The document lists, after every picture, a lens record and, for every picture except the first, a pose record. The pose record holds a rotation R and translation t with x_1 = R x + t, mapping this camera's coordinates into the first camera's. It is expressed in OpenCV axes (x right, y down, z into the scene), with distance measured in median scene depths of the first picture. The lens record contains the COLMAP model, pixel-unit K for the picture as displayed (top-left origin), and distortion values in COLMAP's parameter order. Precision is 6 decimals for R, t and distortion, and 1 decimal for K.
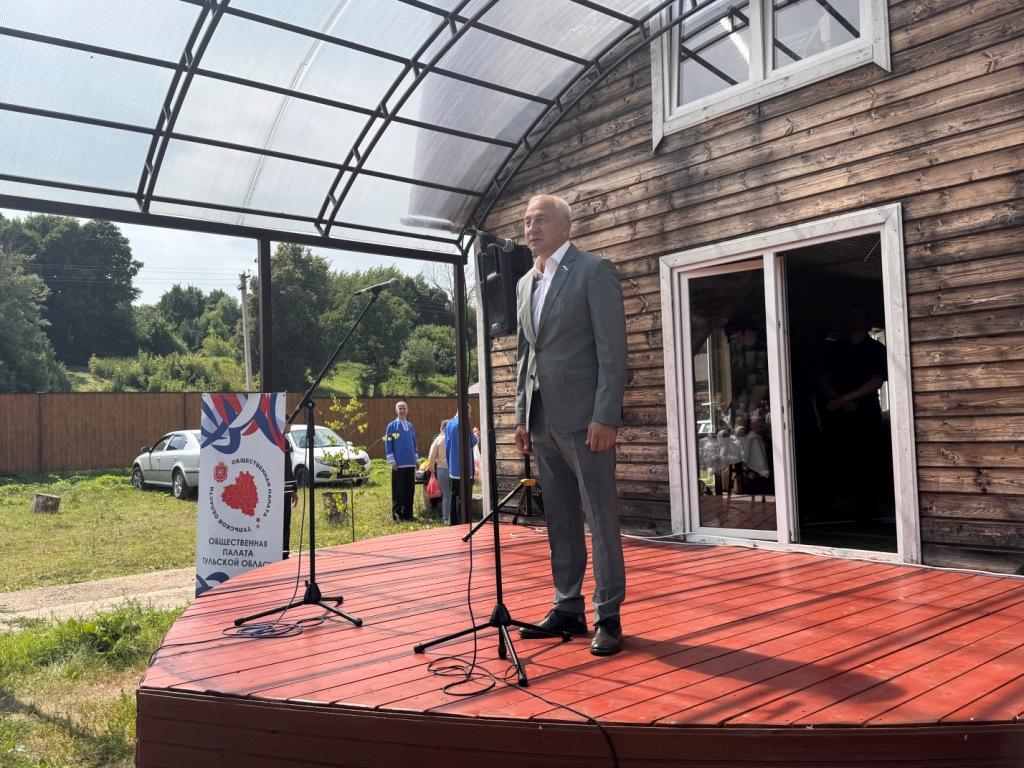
lens RADIAL K [[872.9, 0, 504.9], [0, 872.9, 388.0], [0, 0, 1]] dist [0.103603, -0.156042]
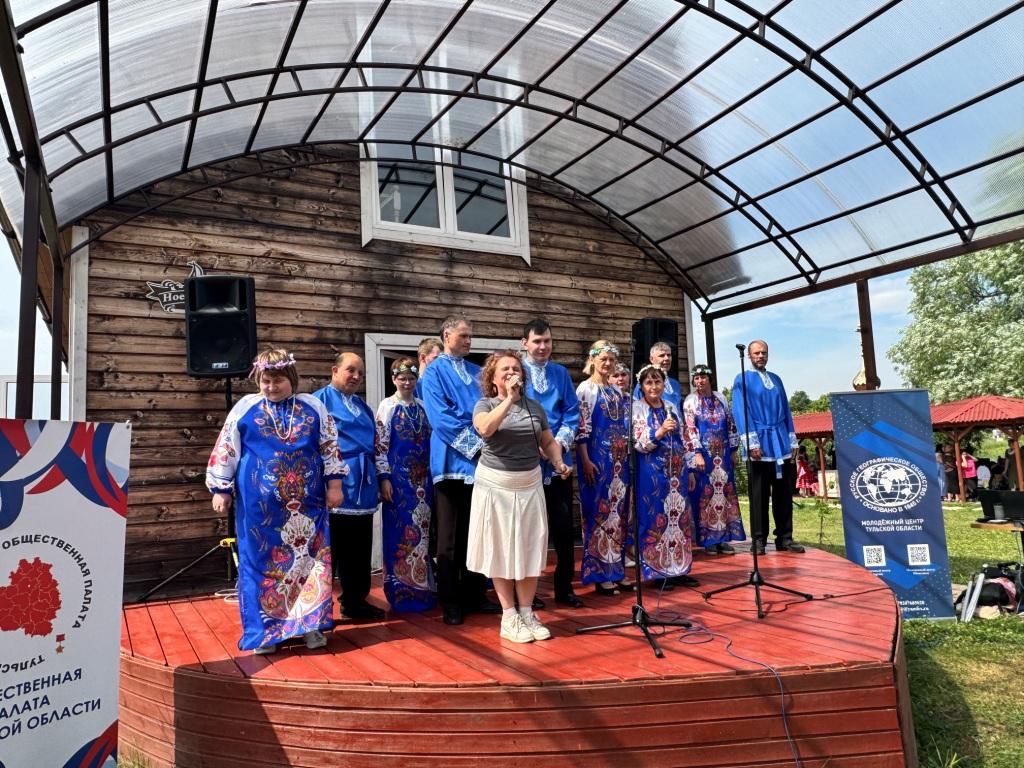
lens RADIAL K [[687.9, 0, 522.0], [0, 687.9, 394.4], [0, 0, 1]] dist [0.009217, -0.014988]
pose [[0.173763, 0.114875, 0.978065, -0.686213], [-0.004855, 0.993261, -0.115798, 0.041216], [-0.984776, 0.015373, 0.173149, 0.619025]]
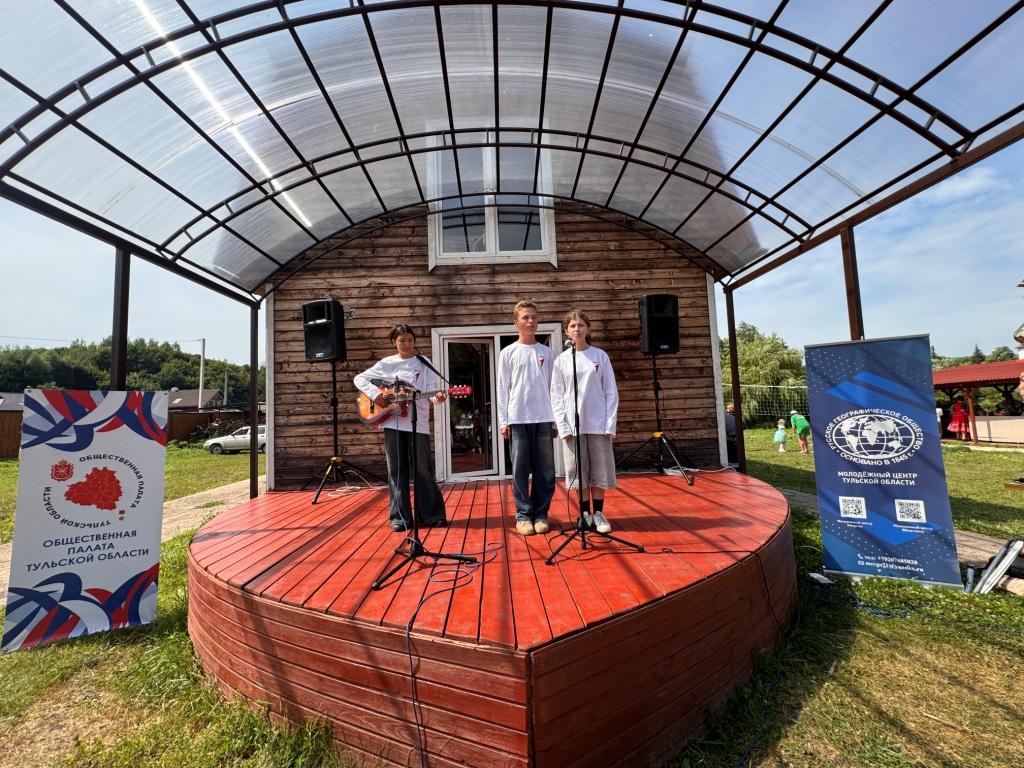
lens RADIAL K [[416.2, 0, 519.9], [0, 416.2, 386.2], [0, 0, 1]] dist [-0.005073, 0.001715]
pose [[0.607927, 0.060056, 0.791718, -0.388073], [-0.011274, 0.997688, -0.067023, 0.027874], [-0.793913, 0.031819, 0.607198, 0.323968]]
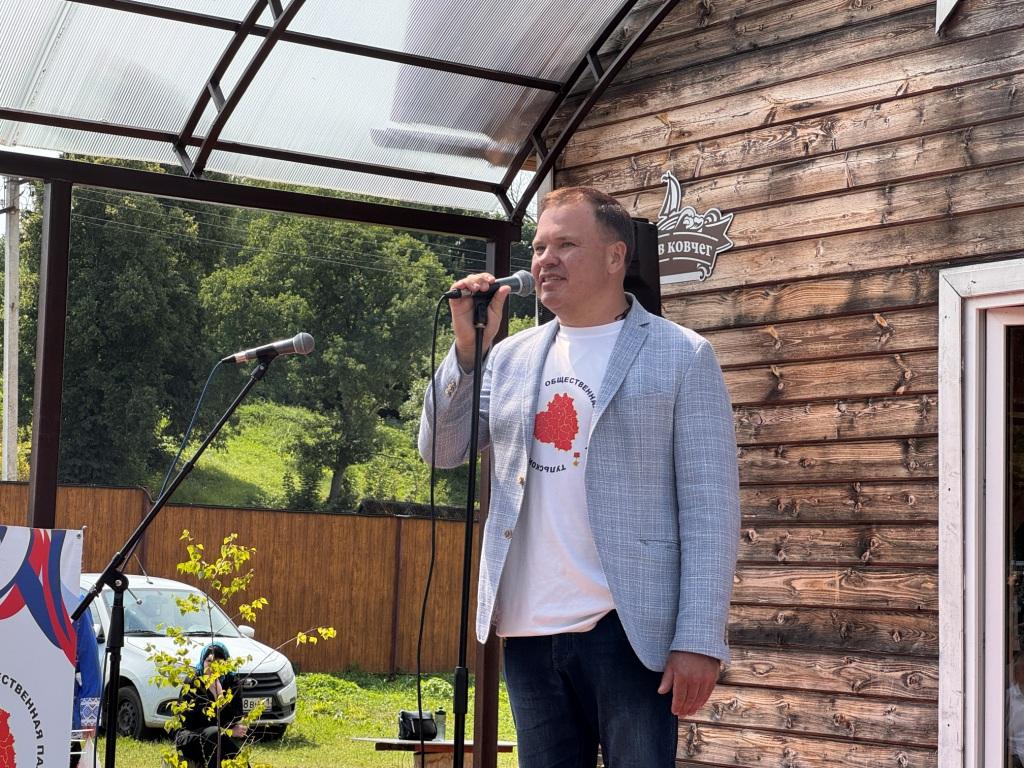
lens RADIAL K [[2407.6, 0, 493.4], [0, 2407.6, 341.8], [0, 0, 1]] dist [0.111744, 0.000000]
pose [[0.994608, 0.055735, -0.087460, 0.062010], [-0.060909, 0.996478, -0.057638, -0.030722], [0.083939, 0.062655, 0.994499, -0.207932]]
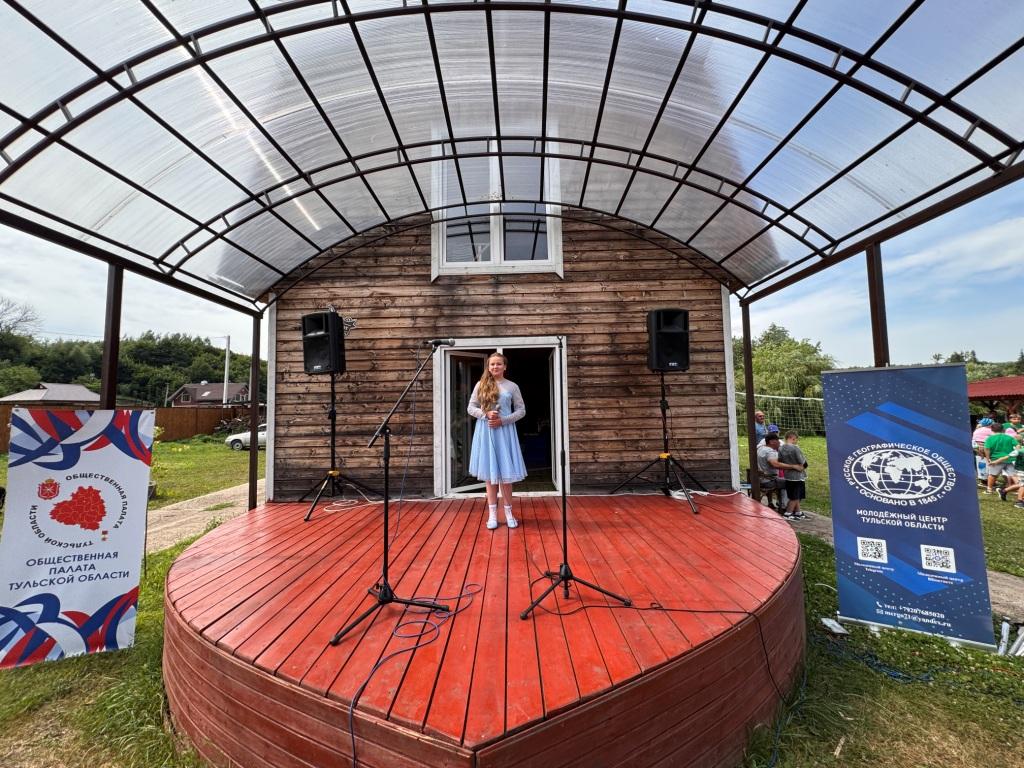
lens RADIAL K [[416.2, 0, 518.7], [0, 416.2, 386.5], [0, 0, 1]] dist [-0.005073, 0.001715]
pose [[0.643688, 0.068163, 0.762247, -0.348936], [-0.033207, 0.997575, -0.061165, -0.007470], [-0.764568, 0.014060, 0.644390, 0.313665]]
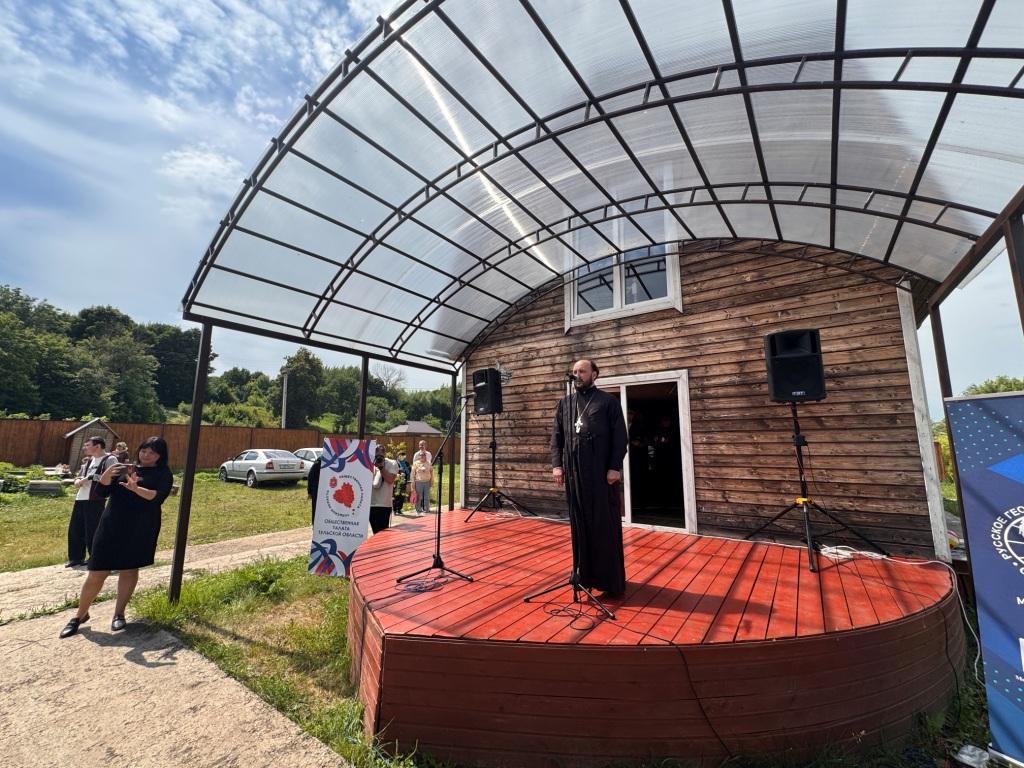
lens RADIAL K [[416.2, 0, 511.6], [0, 416.2, 384.1], [0, 0, 1]] dist [-0.005073, 0.001715]
pose [[0.967575, 0.073044, 0.241791, -0.190749], [-0.044973, 0.991797, -0.119648, -0.019137], [-0.248547, 0.104895, 0.962923, 0.070926]]
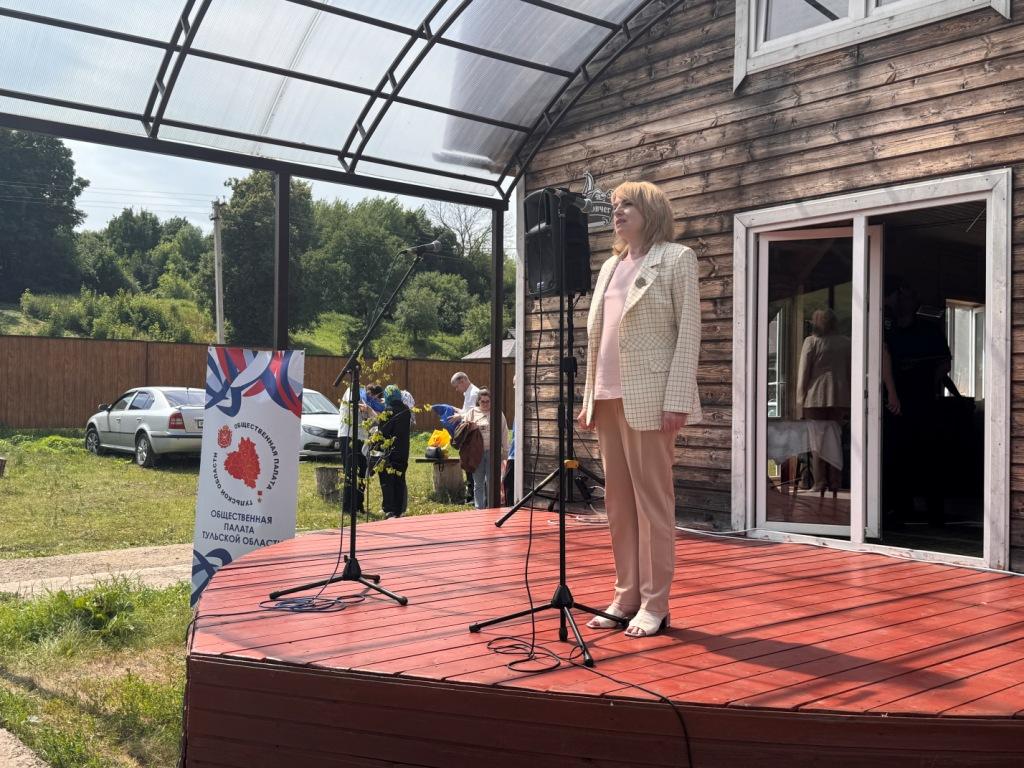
lens RADIAL K [[1062.3, 0, 524.2], [0, 1062.3, 401.3], [0, 0, 1]] dist [0.060797, 0.000000]
pose [[0.999032, 0.043476, 0.006763, -0.032194], [-0.043740, 0.998003, 0.045580, -0.002030], [-0.004768, -0.045832, 0.998938, -0.071896]]
